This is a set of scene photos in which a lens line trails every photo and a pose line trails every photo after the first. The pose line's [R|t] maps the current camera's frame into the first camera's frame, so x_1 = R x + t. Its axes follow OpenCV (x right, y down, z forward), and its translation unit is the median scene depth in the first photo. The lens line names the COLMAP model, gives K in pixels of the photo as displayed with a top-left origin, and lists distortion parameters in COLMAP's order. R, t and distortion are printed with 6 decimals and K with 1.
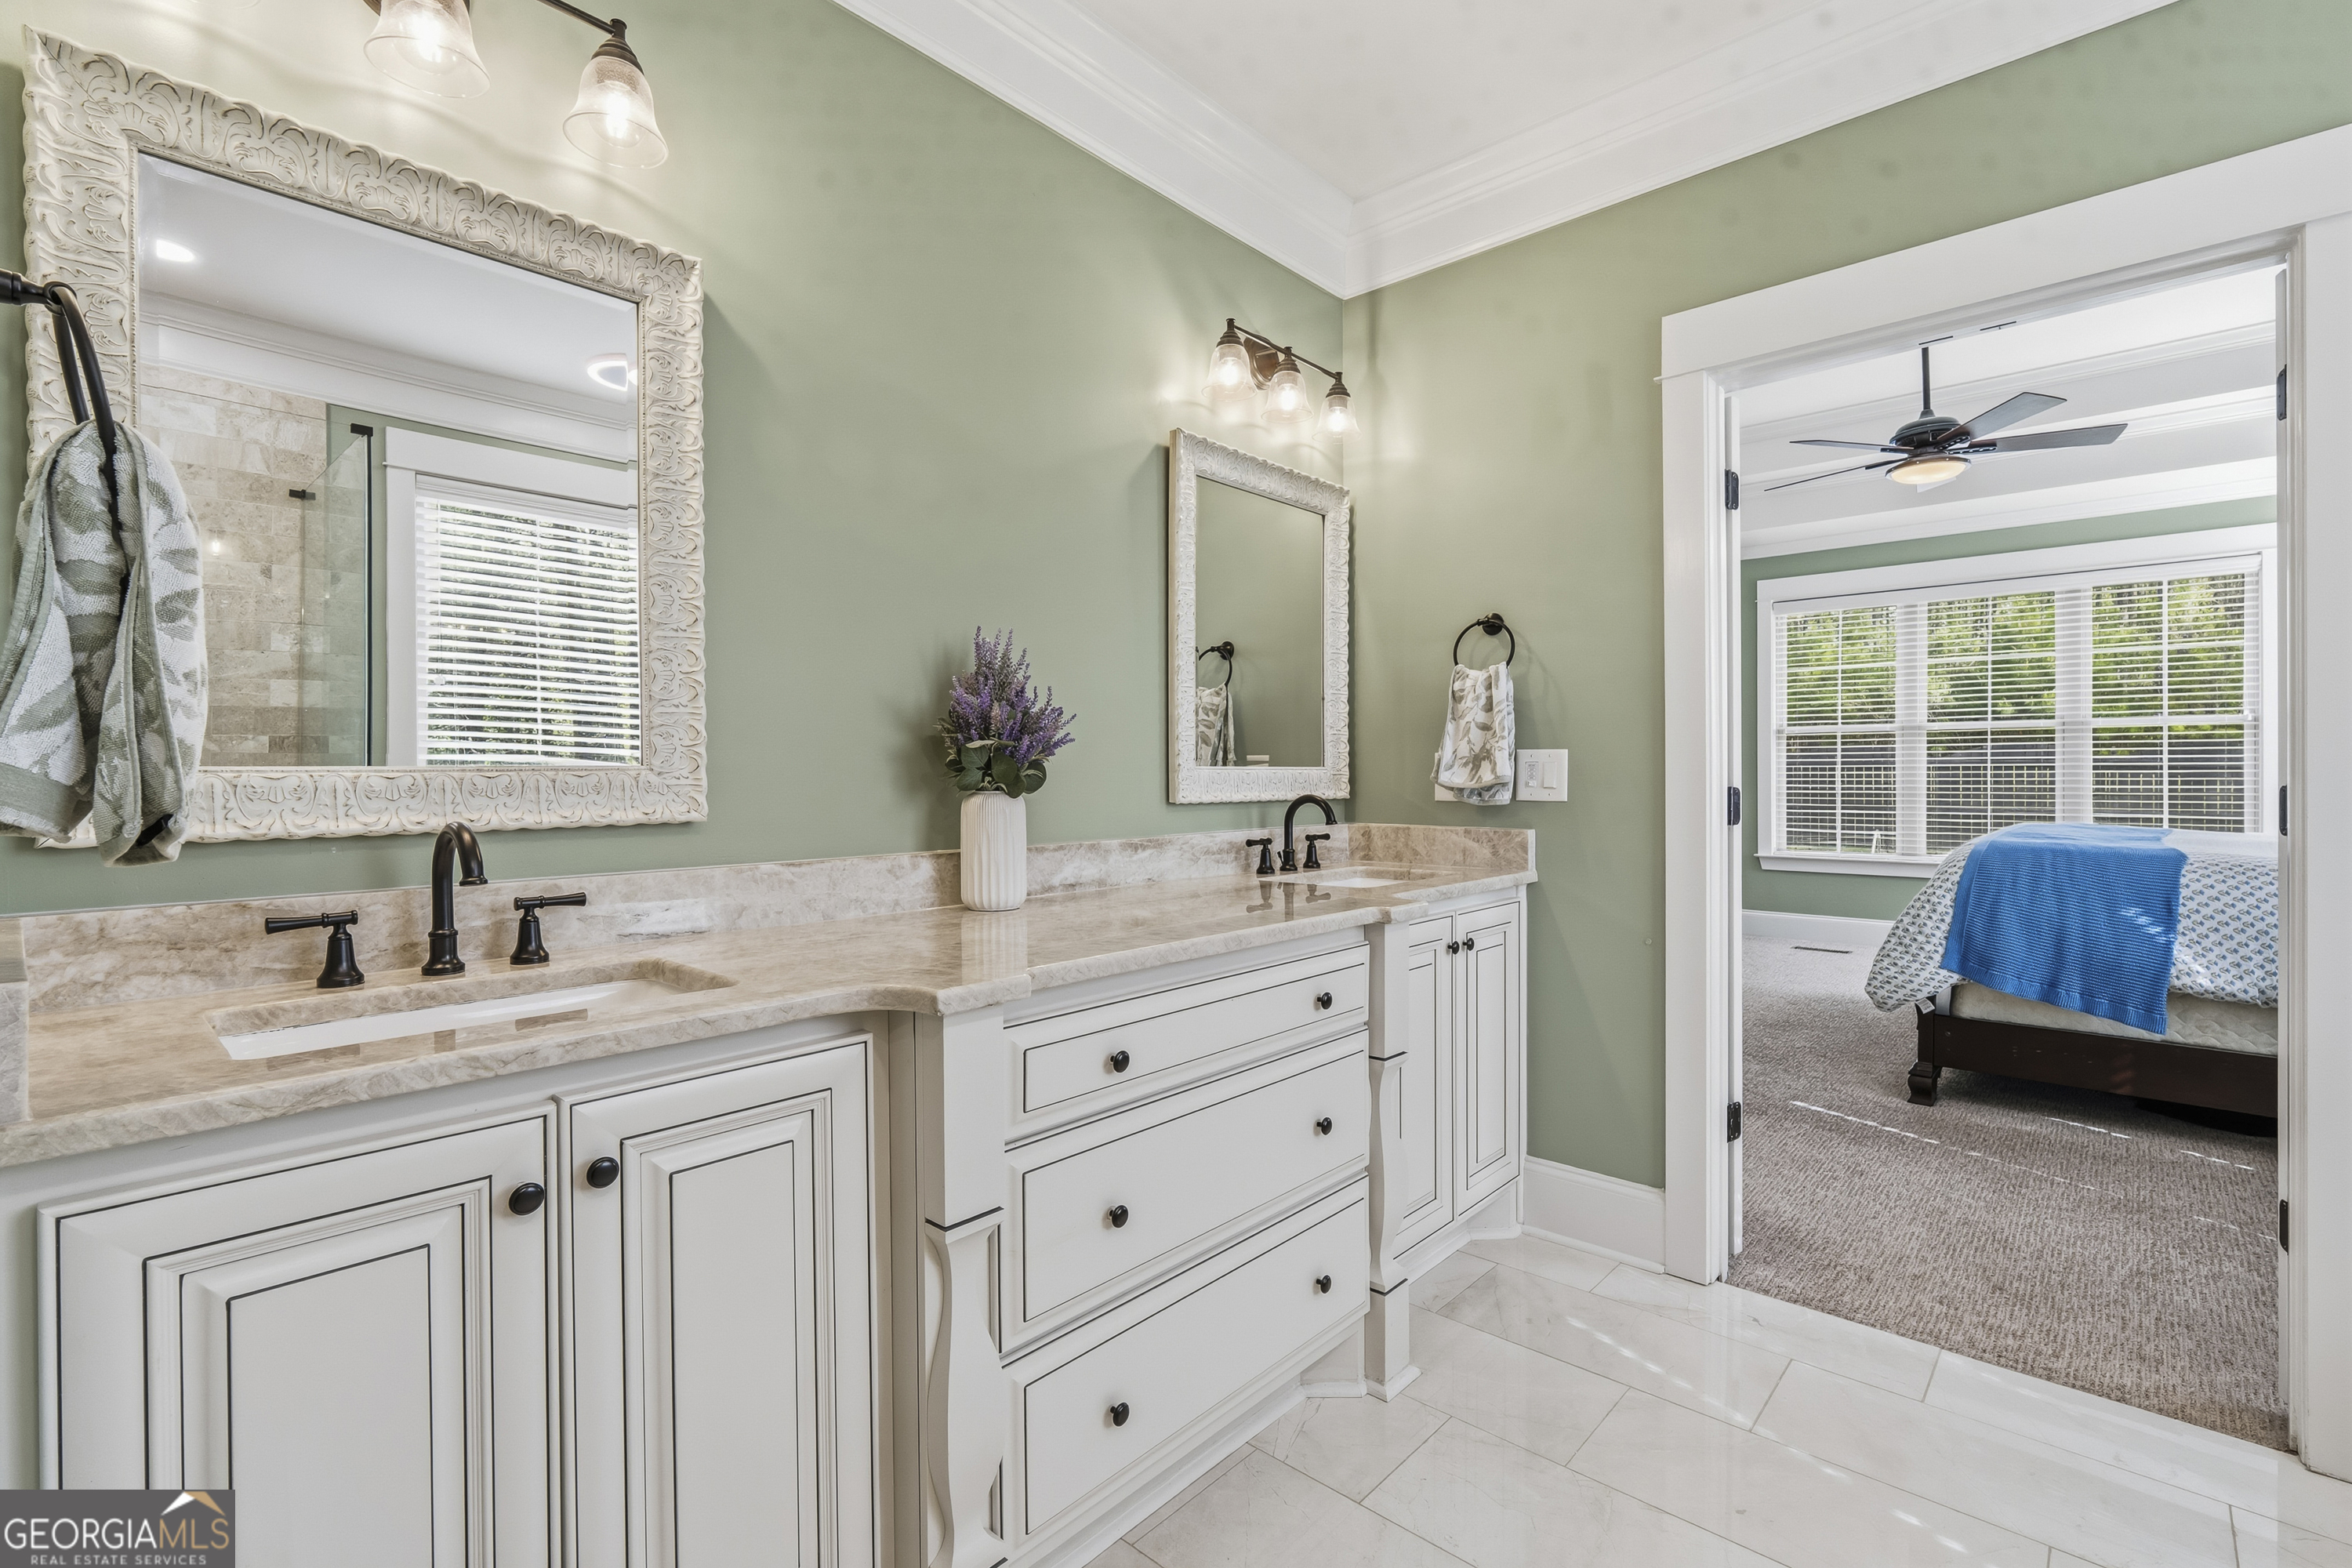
lens RADIAL K [[1052.9, 0, 1171.0], [0, 1052.9, 781.0], [0, 0, 1]] dist [-0.012664, 0.003322]
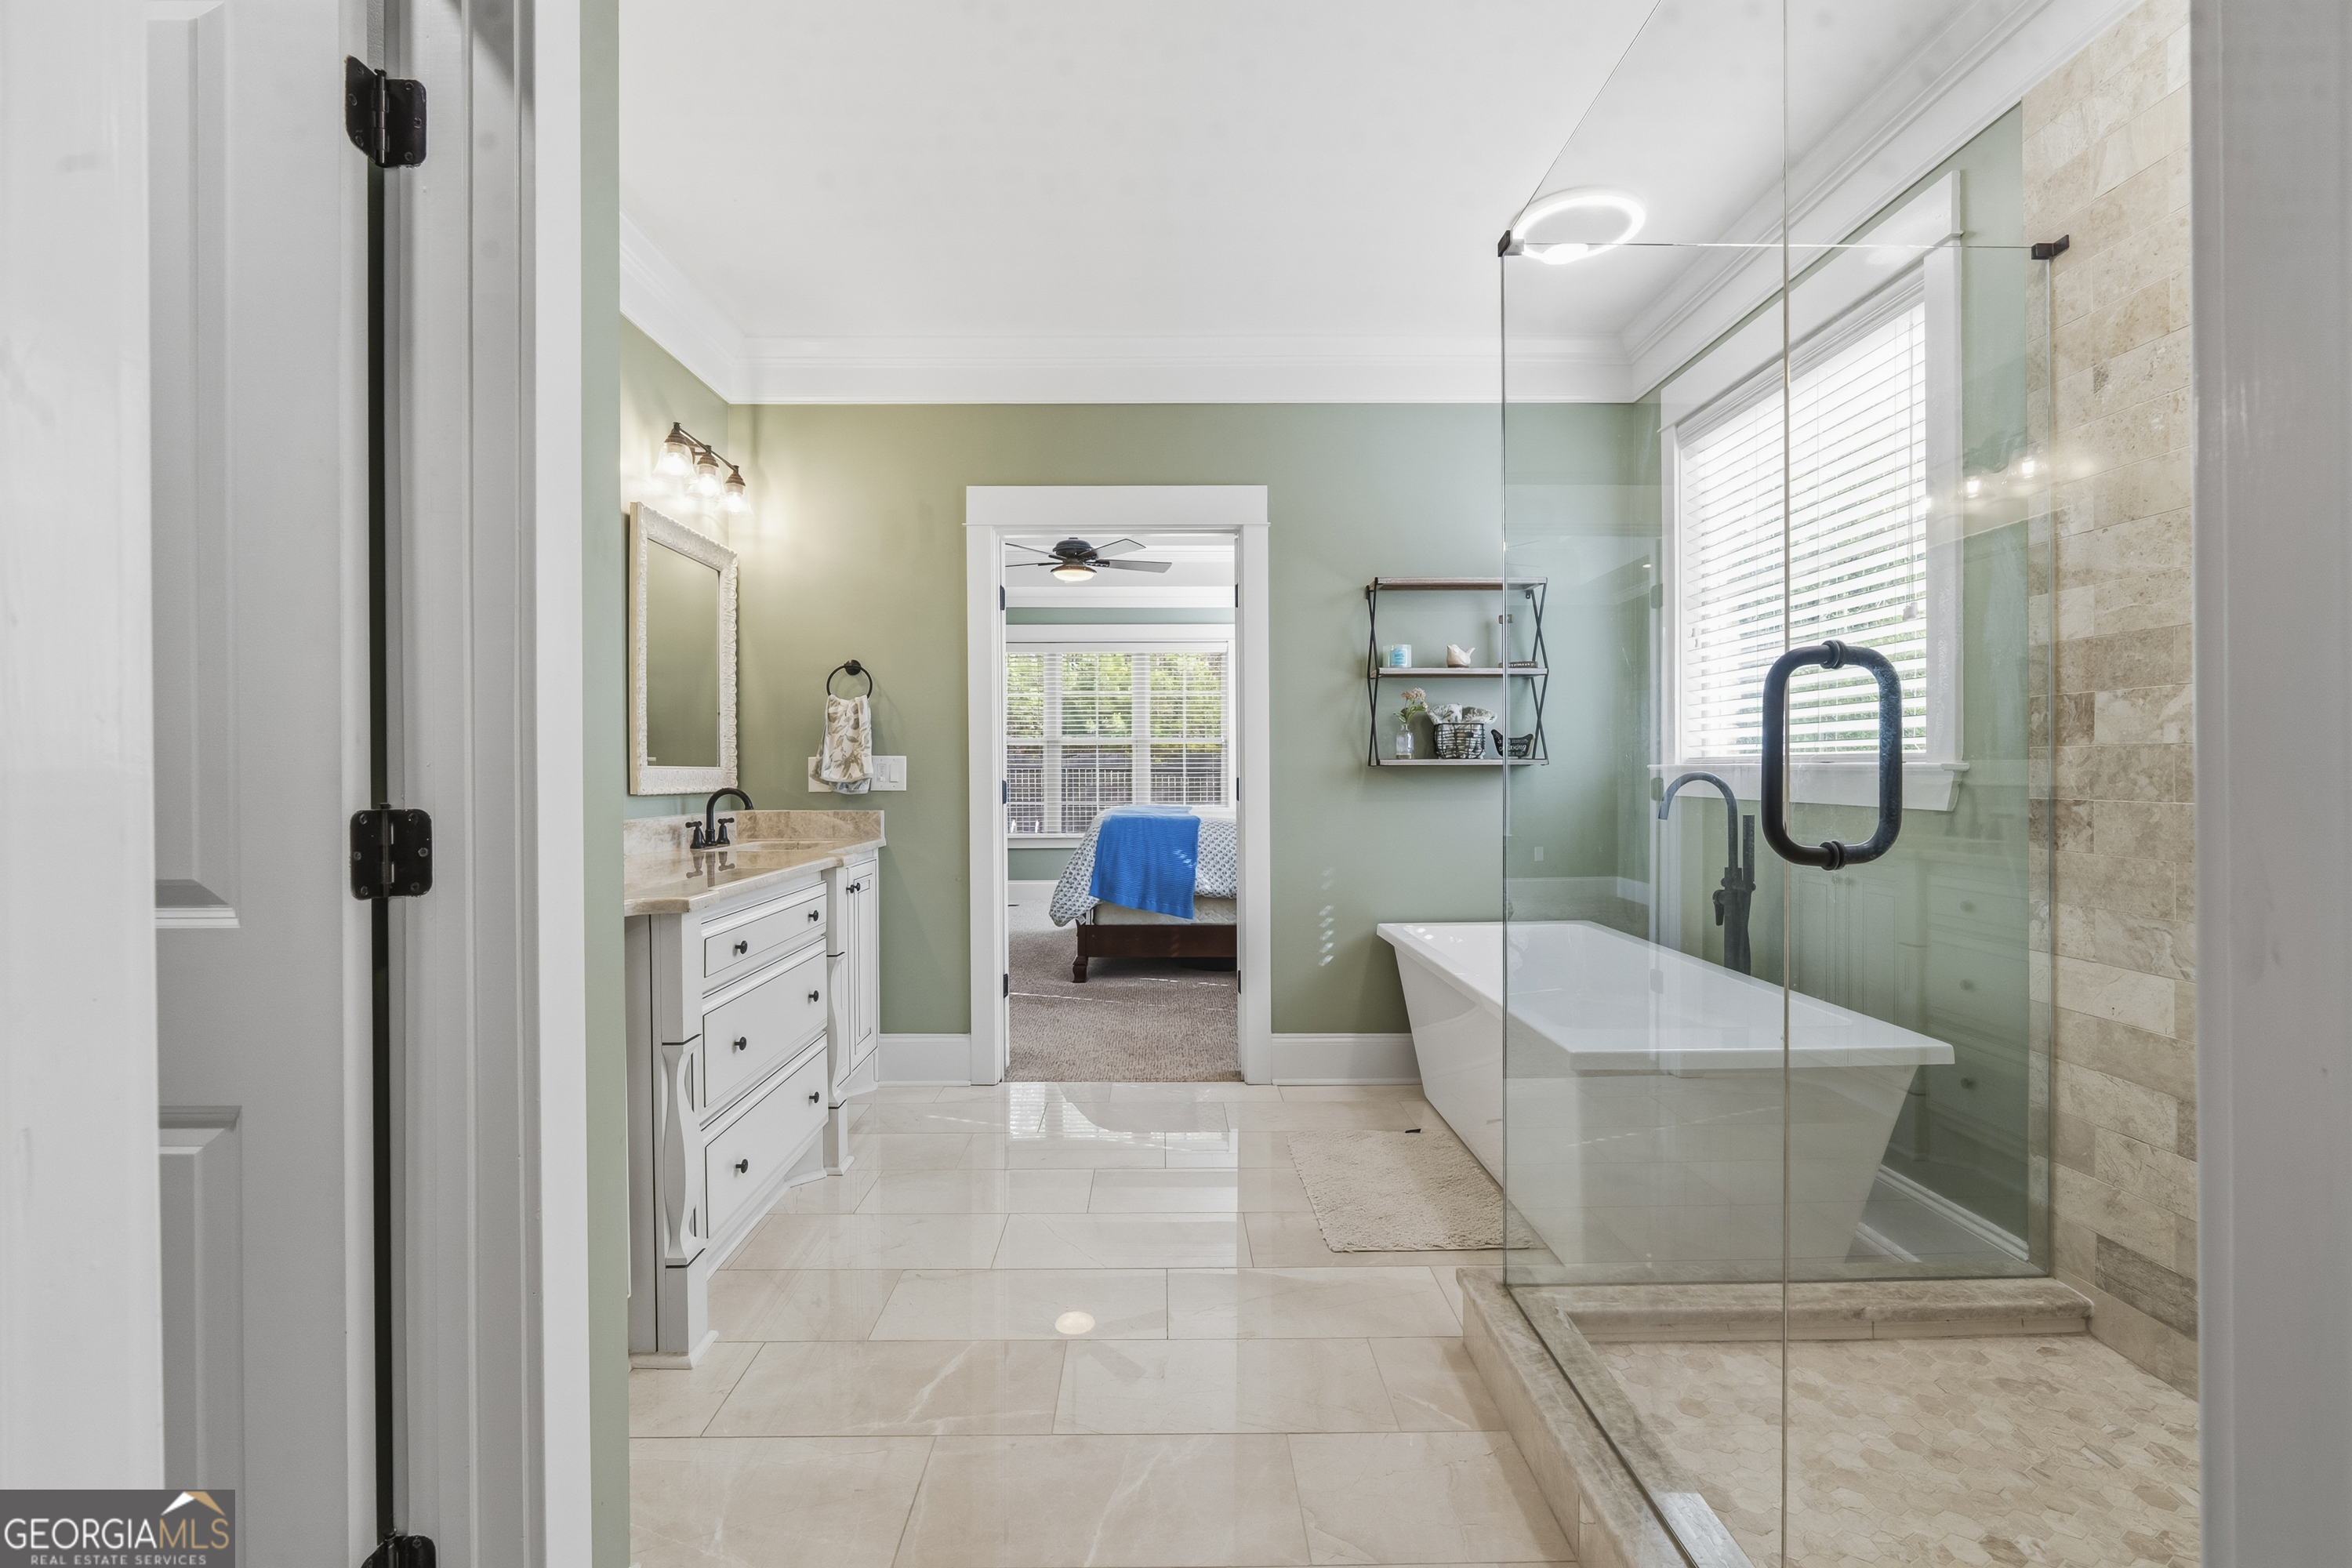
lens RADIAL K [[1052.9, 0, 1171.0], [0, 1052.9, 781.0], [0, 0, 1]] dist [-0.012664, 0.003322]
pose [[0.728713, -0.004800, 0.684802, -0.363585], [0.006327, 0.999980, 0.000276, 0.007427], [-0.684790, 0.004131, 0.728729, -0.341673]]
